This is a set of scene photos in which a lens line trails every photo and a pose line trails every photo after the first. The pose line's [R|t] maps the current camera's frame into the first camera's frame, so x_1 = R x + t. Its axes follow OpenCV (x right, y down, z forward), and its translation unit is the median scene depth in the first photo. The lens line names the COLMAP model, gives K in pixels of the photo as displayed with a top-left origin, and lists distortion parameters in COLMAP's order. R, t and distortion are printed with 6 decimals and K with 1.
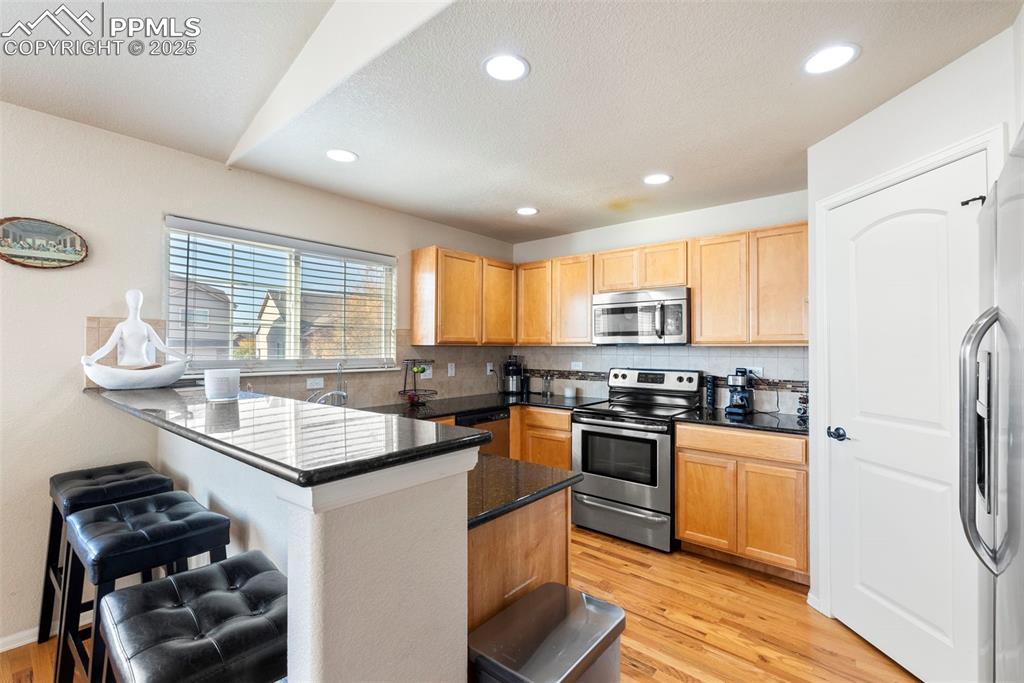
lens RADIAL K [[450.0, 0, 512.0], [0, 450.0, 341.5], [0, 0, 1]] dist [-0.004267, -0.000312]
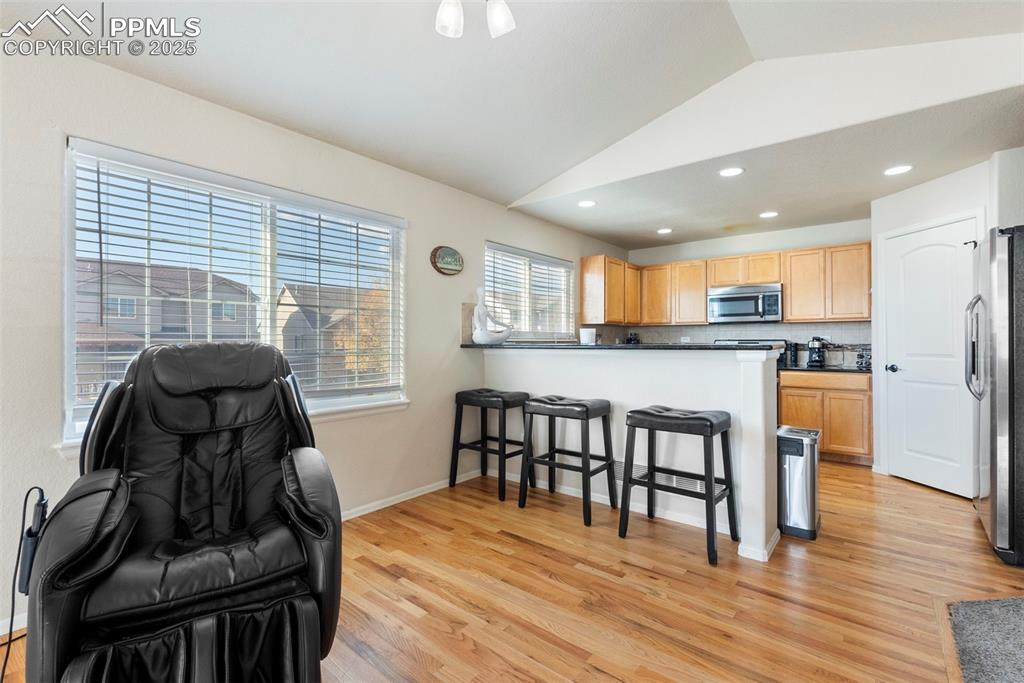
lens RADIAL K [[456.8, 0, 510.1], [0, 456.8, 335.6], [0, 0, 1]] dist [-0.003823, -0.000642]
pose [[0.999846, -0.004858, 0.016893, -0.554342], [0.004829, 0.999987, 0.001726, 0.048193], [-0.016901, -0.001644, 0.999856, -0.522648]]
